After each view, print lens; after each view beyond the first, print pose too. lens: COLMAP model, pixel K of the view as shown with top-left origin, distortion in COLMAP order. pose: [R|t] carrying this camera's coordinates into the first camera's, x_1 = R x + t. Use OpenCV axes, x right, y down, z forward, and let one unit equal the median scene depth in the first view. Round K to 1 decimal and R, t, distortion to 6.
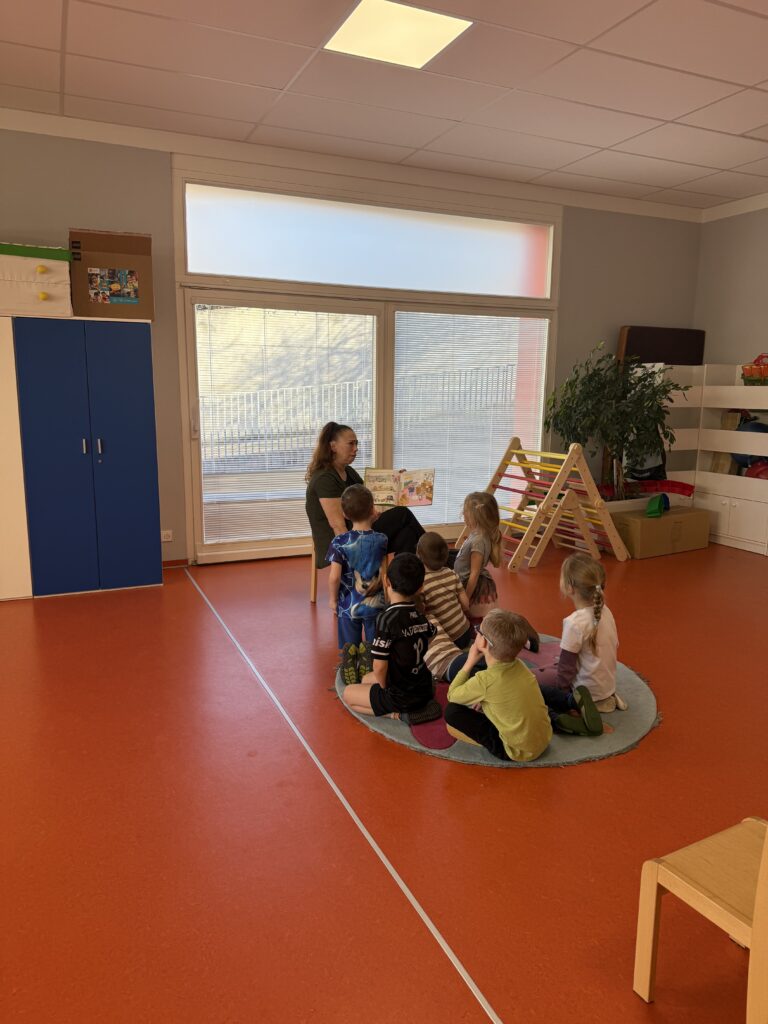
lens RADIAL K [[725.5, 0, 384.0], [0, 725.5, 512.0], [0, 0, 1]] dist [0.001888, -0.007320]
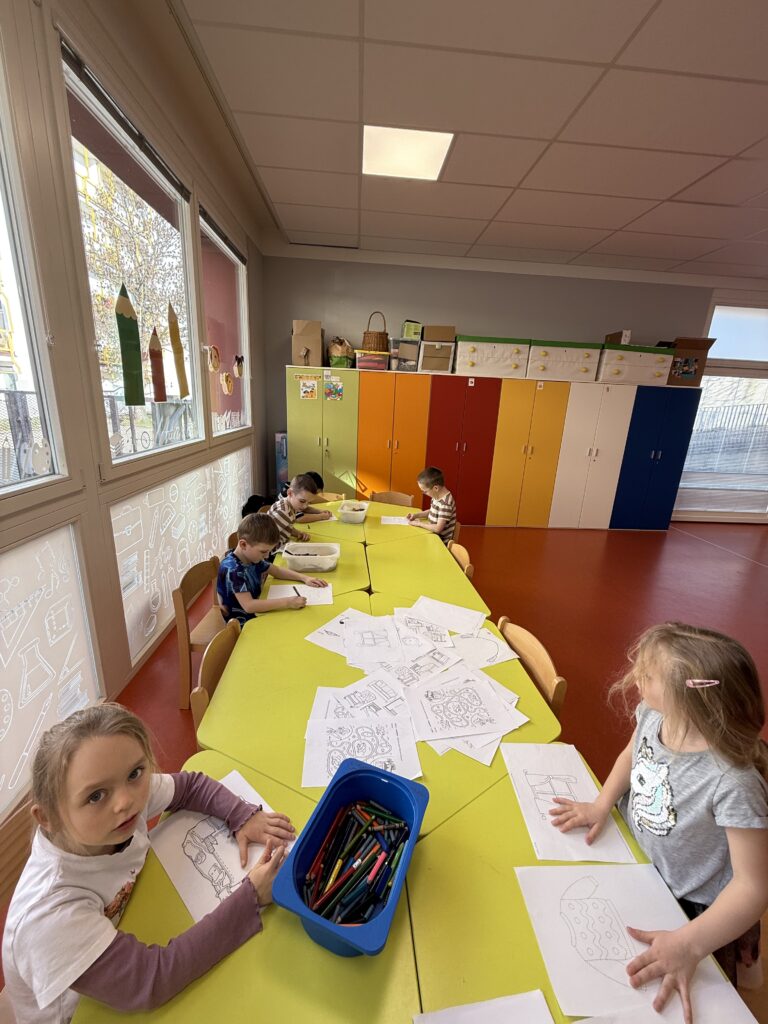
lens RADIAL K [[407.6, 0, 380.2], [0, 407.6, 508.6], [0, 0, 1]] dist [-0.000002, 0.000051]
pose [[0.937309, 0.125887, -0.324969, -0.714698], [-0.096719, 0.989814, 0.104470, 0.005977], [0.334810, -0.066490, 0.939937, -0.244114]]
